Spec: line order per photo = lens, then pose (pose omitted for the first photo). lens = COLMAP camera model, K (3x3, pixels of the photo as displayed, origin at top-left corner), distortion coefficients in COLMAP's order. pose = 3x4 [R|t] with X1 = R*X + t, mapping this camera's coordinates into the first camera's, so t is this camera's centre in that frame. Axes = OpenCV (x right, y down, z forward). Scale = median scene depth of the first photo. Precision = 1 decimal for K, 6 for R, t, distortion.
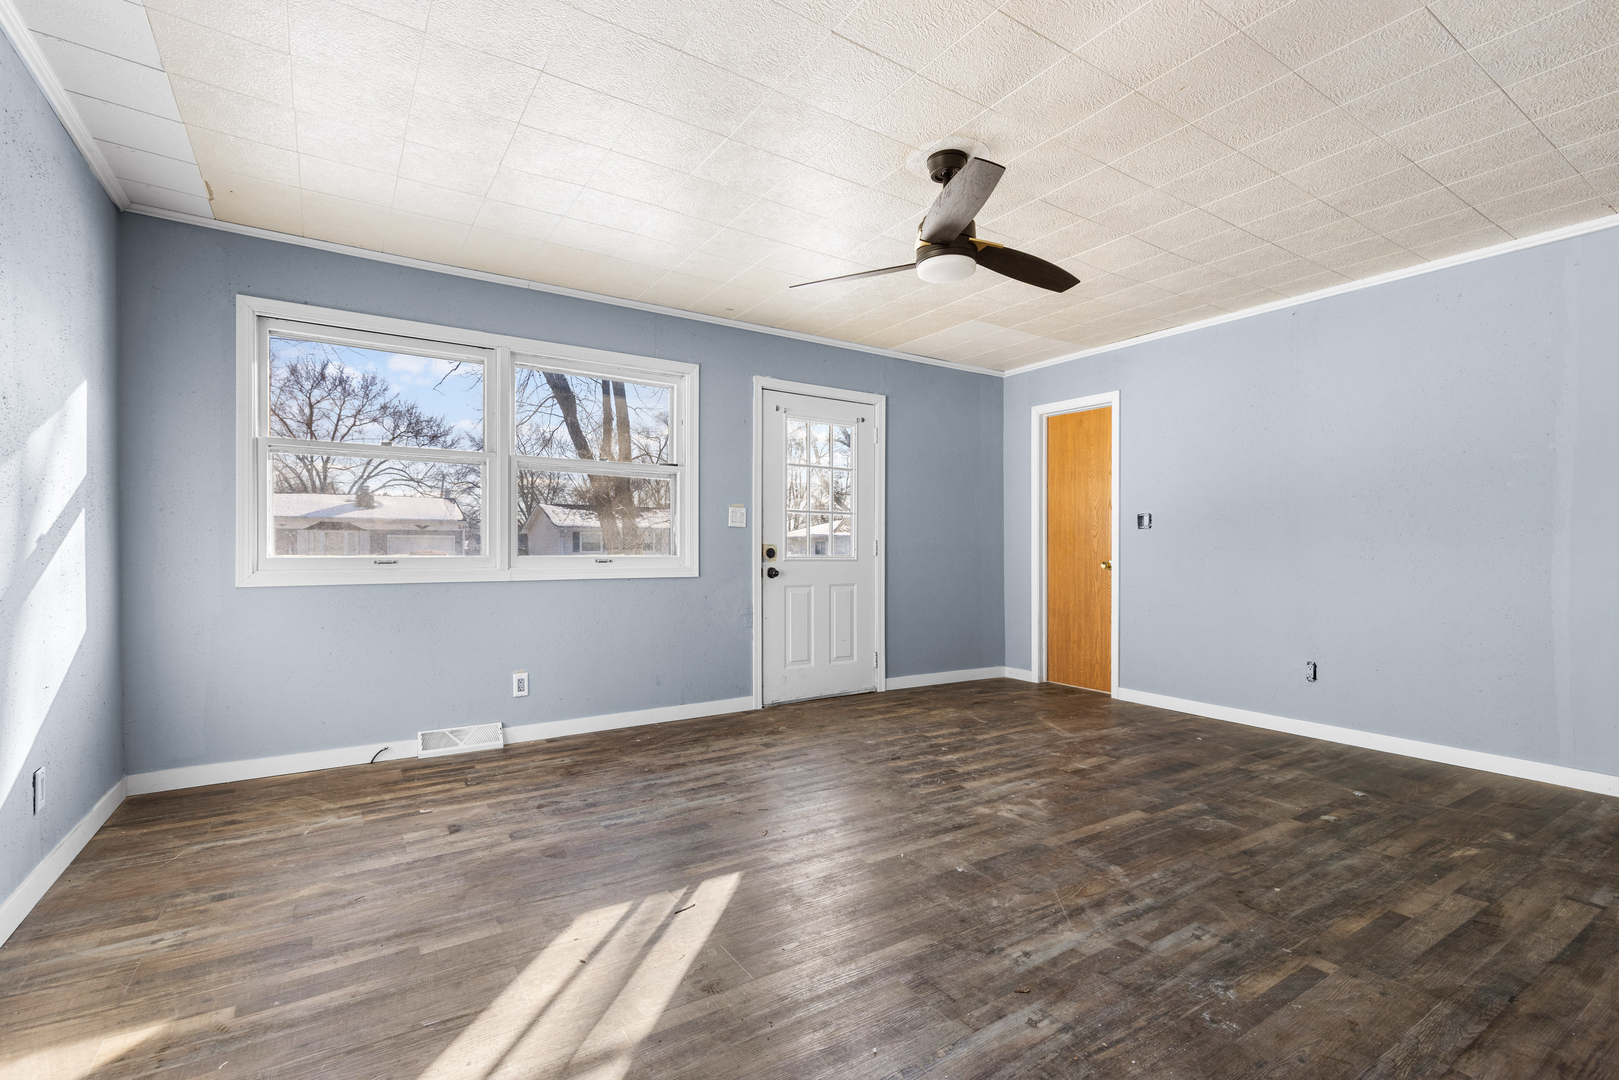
lens RADIAL K [[737.2, 0, 818.4], [0, 737.2, 553.4], [0, 0, 1]] dist [0.009828, -0.001991]
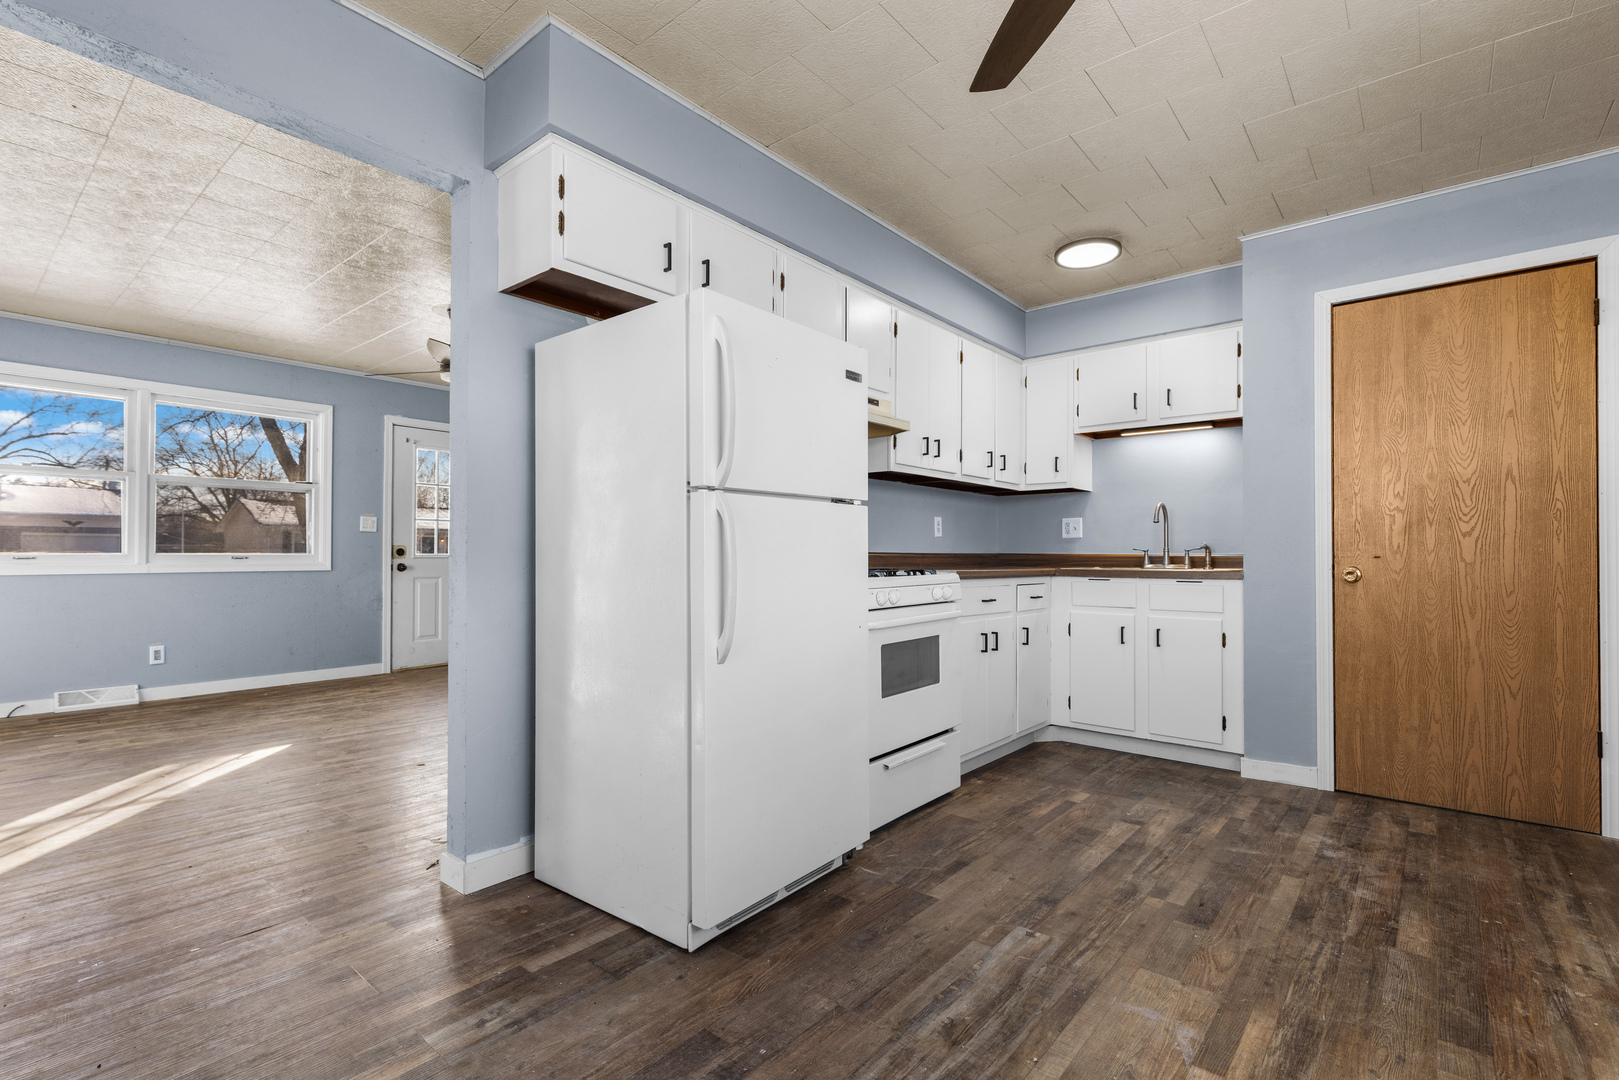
lens RADIAL K [[737.2, 0, 805.1], [0, 737.2, 547.1], [0, 0, 1]] dist [0.009828, -0.001991]
pose [[0.959736, 0.004901, 0.280860, 0.294322], [-0.001481, 0.999922, -0.012388, 0.006718], [-0.280899, 0.011473, 0.959669, -0.516855]]
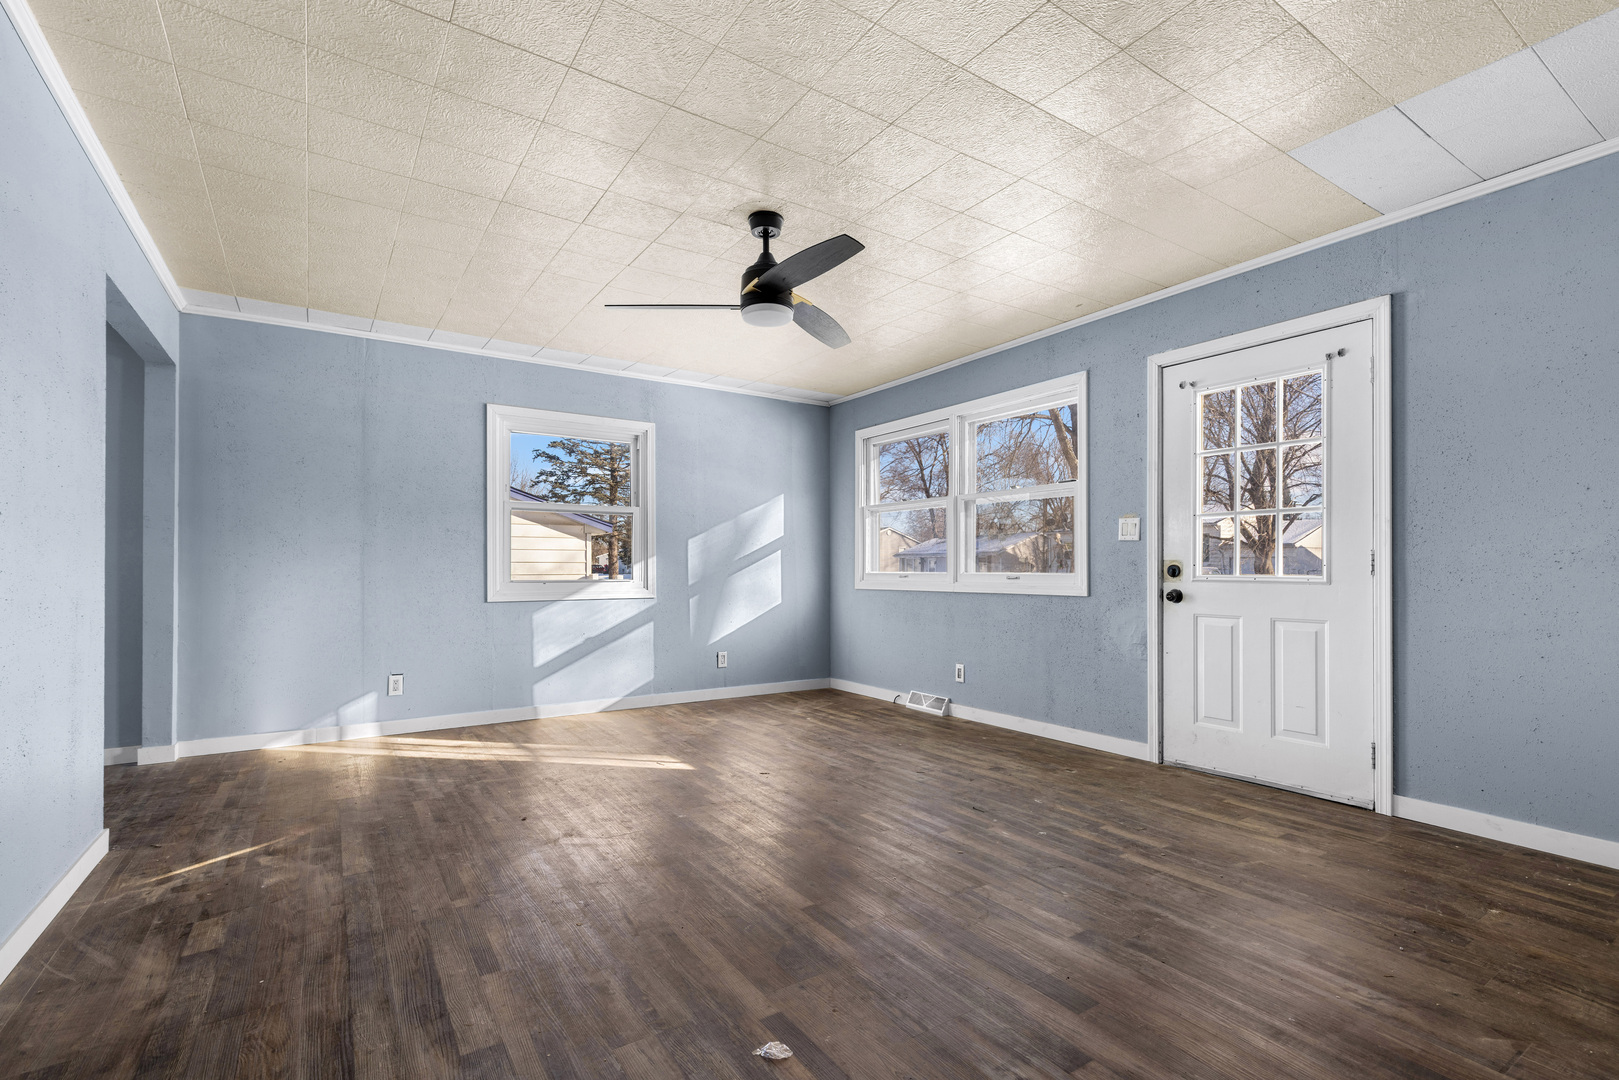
lens RADIAL K [[737.2, 0, 792.1], [0, 737.2, 564.9], [0, 0, 1]] dist [0.009828, -0.001991]
pose [[-0.017605, -0.008792, -0.999806, 0.857549], [-0.002910, 0.999958, -0.008742, 0.001327], [0.999841, 0.002756, -0.017630, 0.705823]]
